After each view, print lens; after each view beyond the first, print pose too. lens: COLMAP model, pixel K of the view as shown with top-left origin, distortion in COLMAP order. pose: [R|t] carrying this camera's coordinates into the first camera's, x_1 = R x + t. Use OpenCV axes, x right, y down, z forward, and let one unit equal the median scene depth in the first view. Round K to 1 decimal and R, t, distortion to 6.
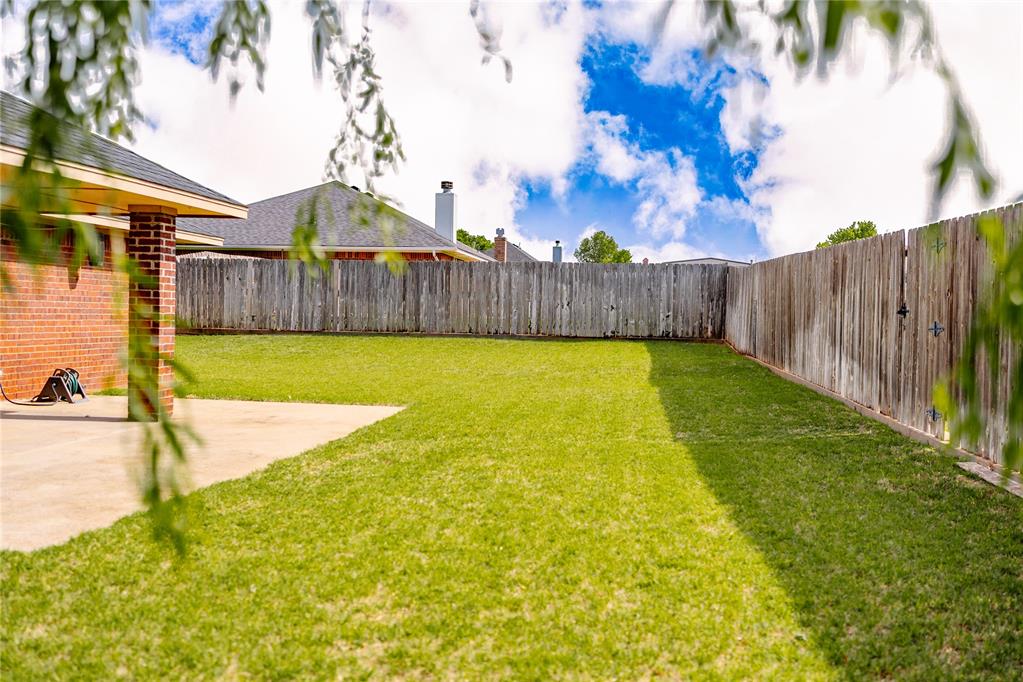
lens RADIAL K [[983.1, 0, 514.9], [0, 983.1, 335.0], [0, 0, 1]] dist [0.002672, 0.000000]
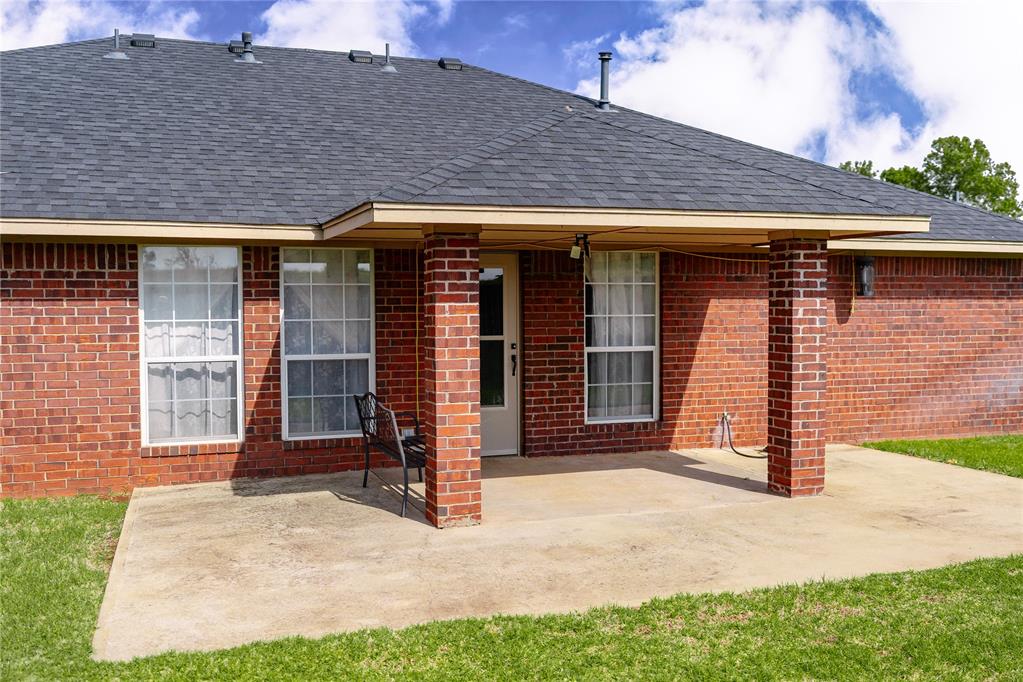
lens RADIAL K [[983.1, 0, 513.2], [0, 983.1, 350.8], [0, 0, 1]] dist [0.002672, 0.000000]
pose [[0.461077, 0.012420, -0.887273, 0.241343], [-0.001672, 0.999912, 0.013128, -0.041781], [0.887358, -0.004570, 0.461058, 0.419896]]
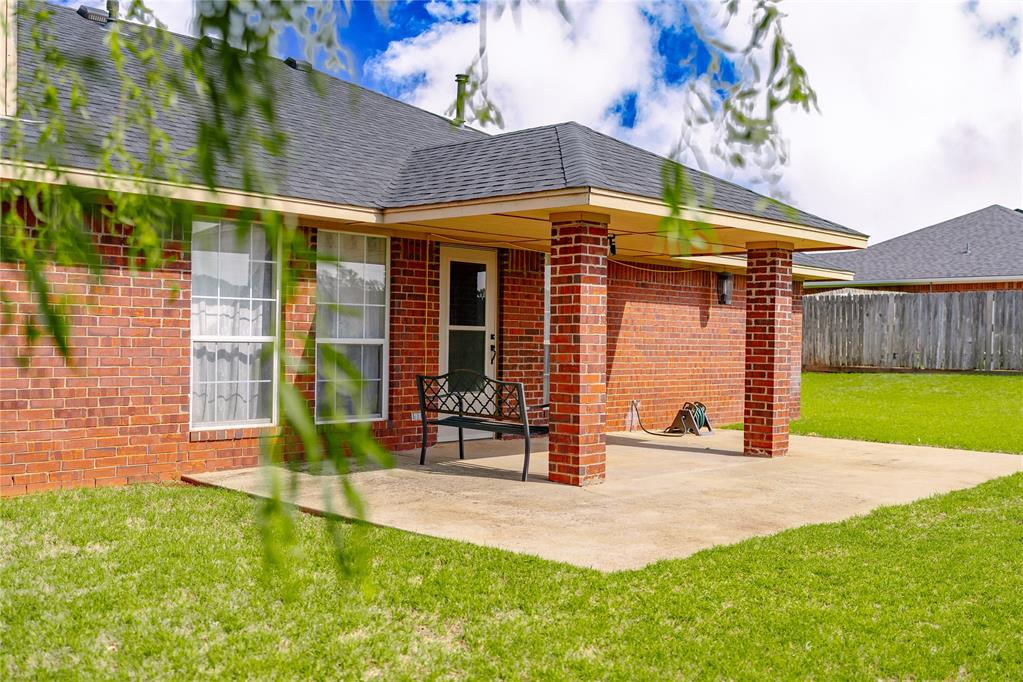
lens RADIAL K [[983.1, 0, 511.6], [0, 983.1, 358.7], [0, 0, 1]] dist [0.002672, 0.000000]
pose [[0.799618, -0.000713, -0.600508, 0.022914], [-0.008835, 0.999877, -0.012952, 0.003141], [0.600444, 0.015662, 0.799514, 0.043831]]
